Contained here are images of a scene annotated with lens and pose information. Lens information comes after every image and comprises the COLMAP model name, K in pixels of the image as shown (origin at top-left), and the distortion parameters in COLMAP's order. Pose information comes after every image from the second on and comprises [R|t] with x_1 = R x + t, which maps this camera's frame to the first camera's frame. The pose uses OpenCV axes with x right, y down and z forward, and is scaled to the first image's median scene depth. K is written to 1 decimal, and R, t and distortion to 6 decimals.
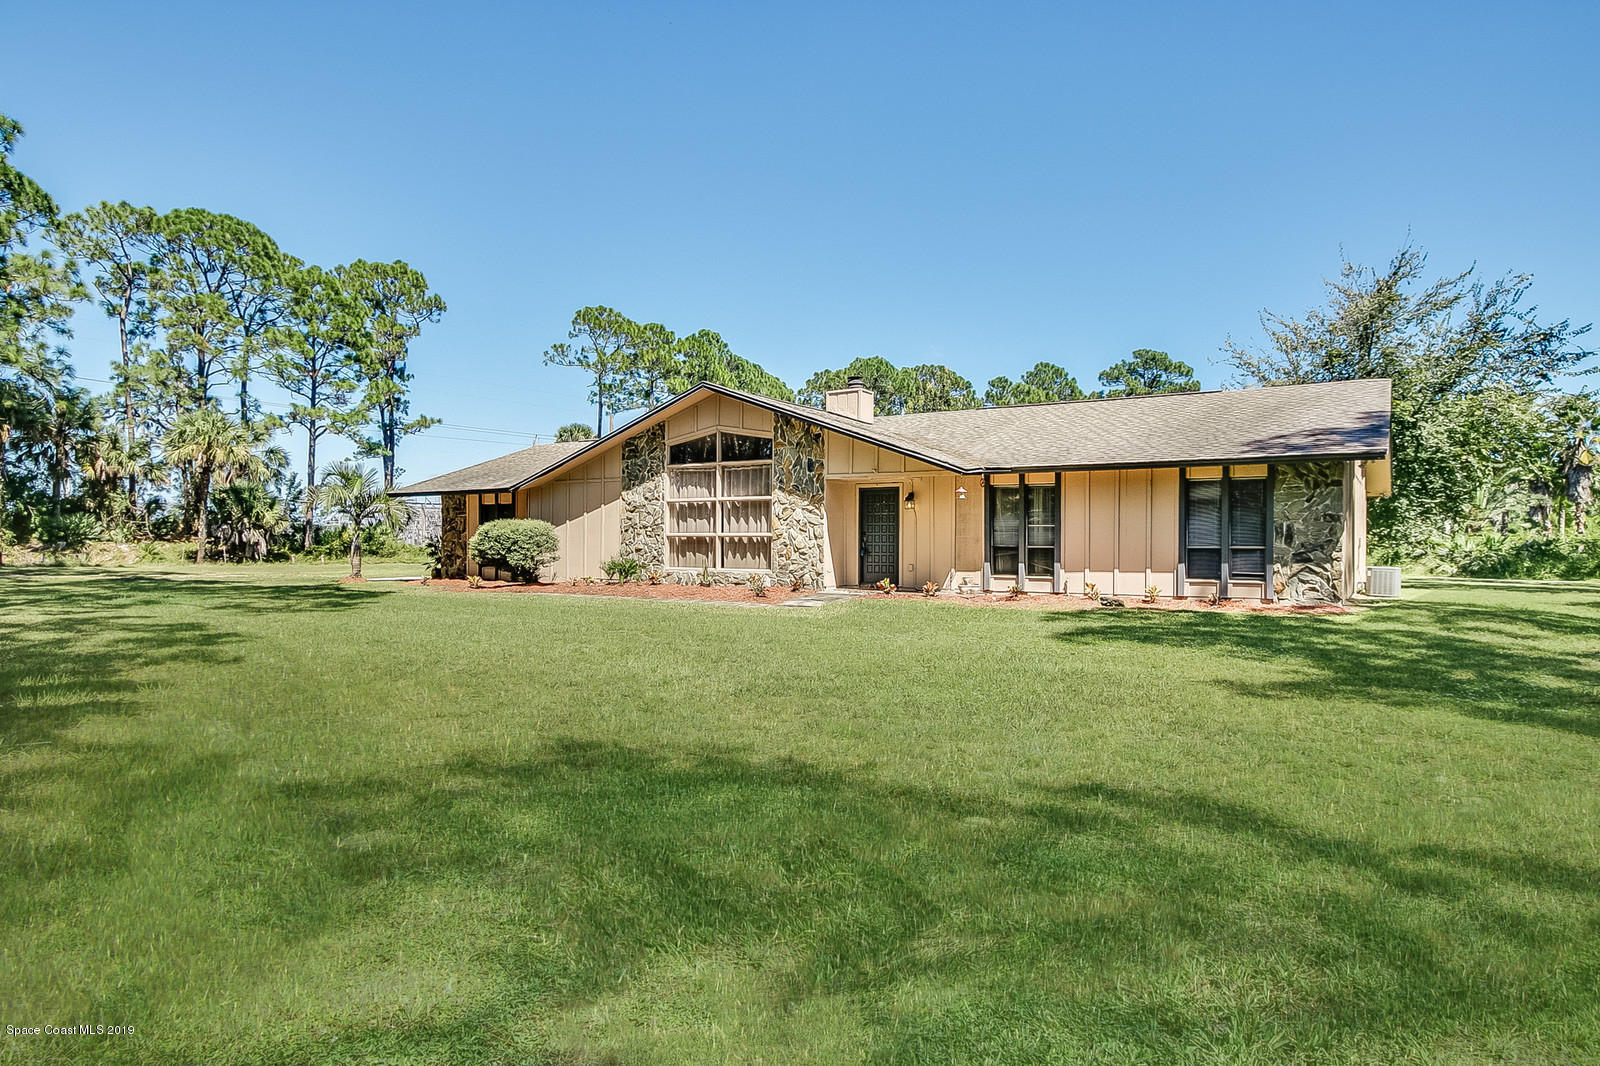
lens RADIAL K [[892.9, 0, 800.0], [0, 892.9, 533.0], [0, 0, 1]] dist [0.001549, -0.000669]
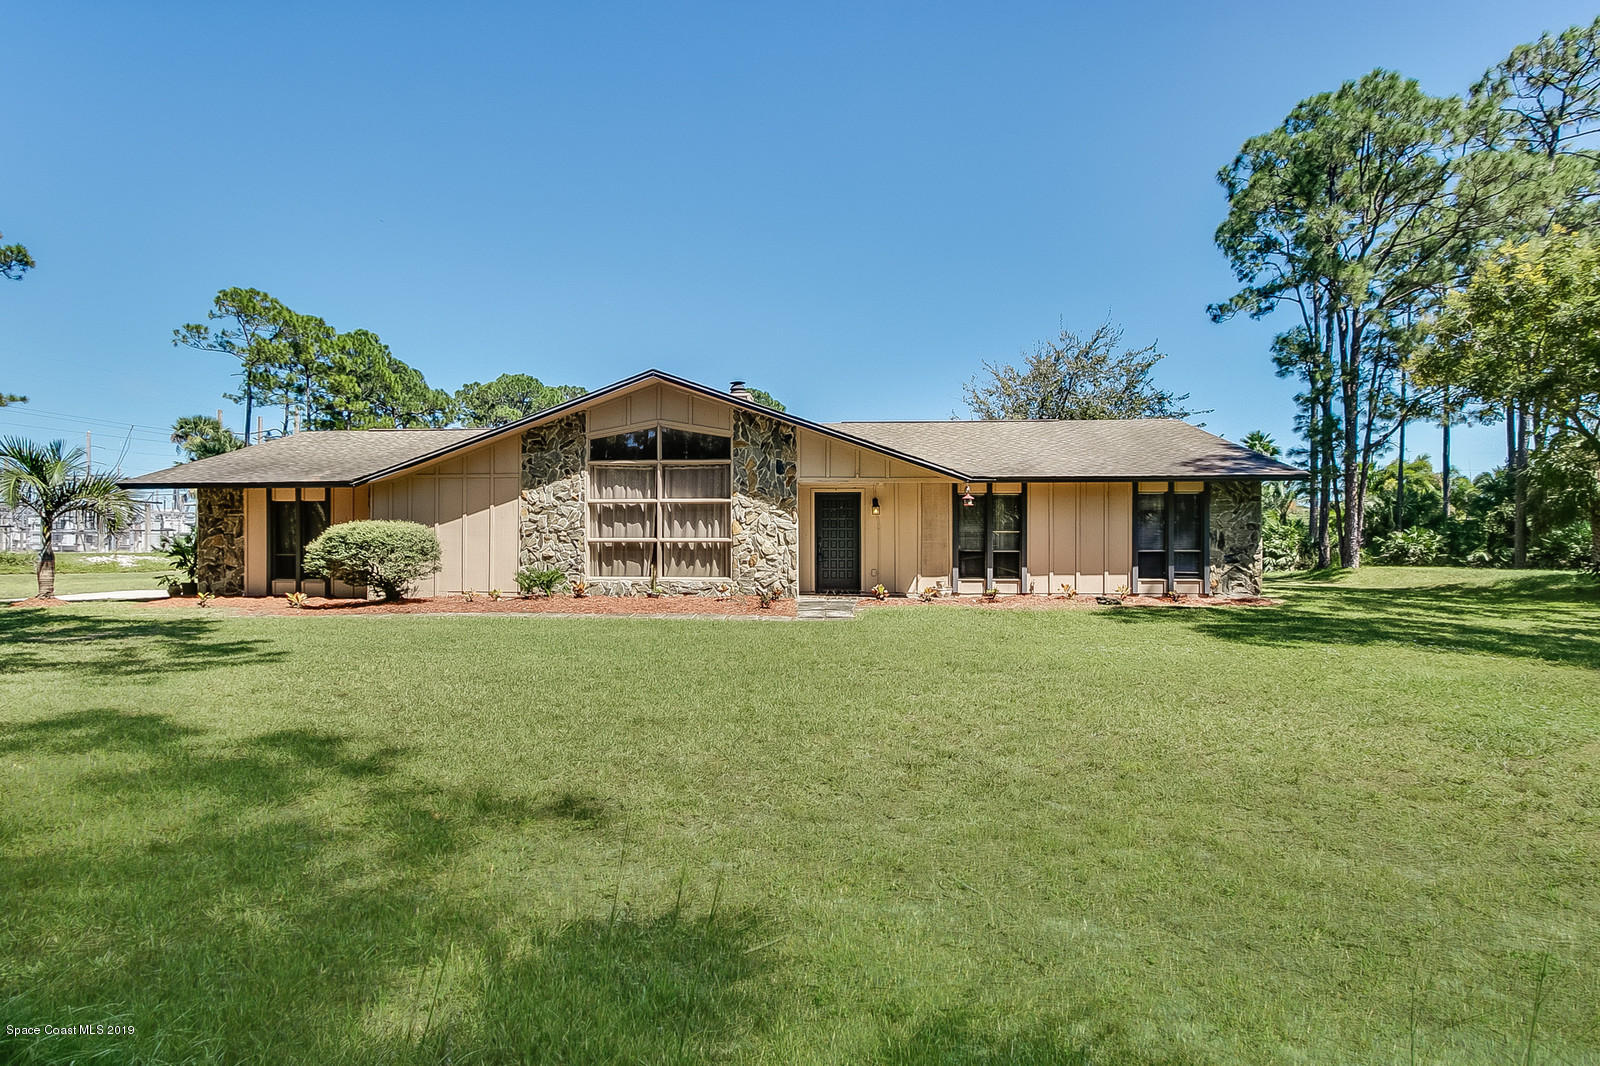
lens RADIAL K [[759.4, 0, 800.0], [0, 759.4, 533.0], [0, 0, 1]] dist [-0.005100, -0.000370]
pose [[0.894678, 0.002701, 0.446704, -0.321541], [-0.001243, 0.999993, -0.003559, -0.002944], [-0.446710, 0.002629, 0.894675, 0.257579]]
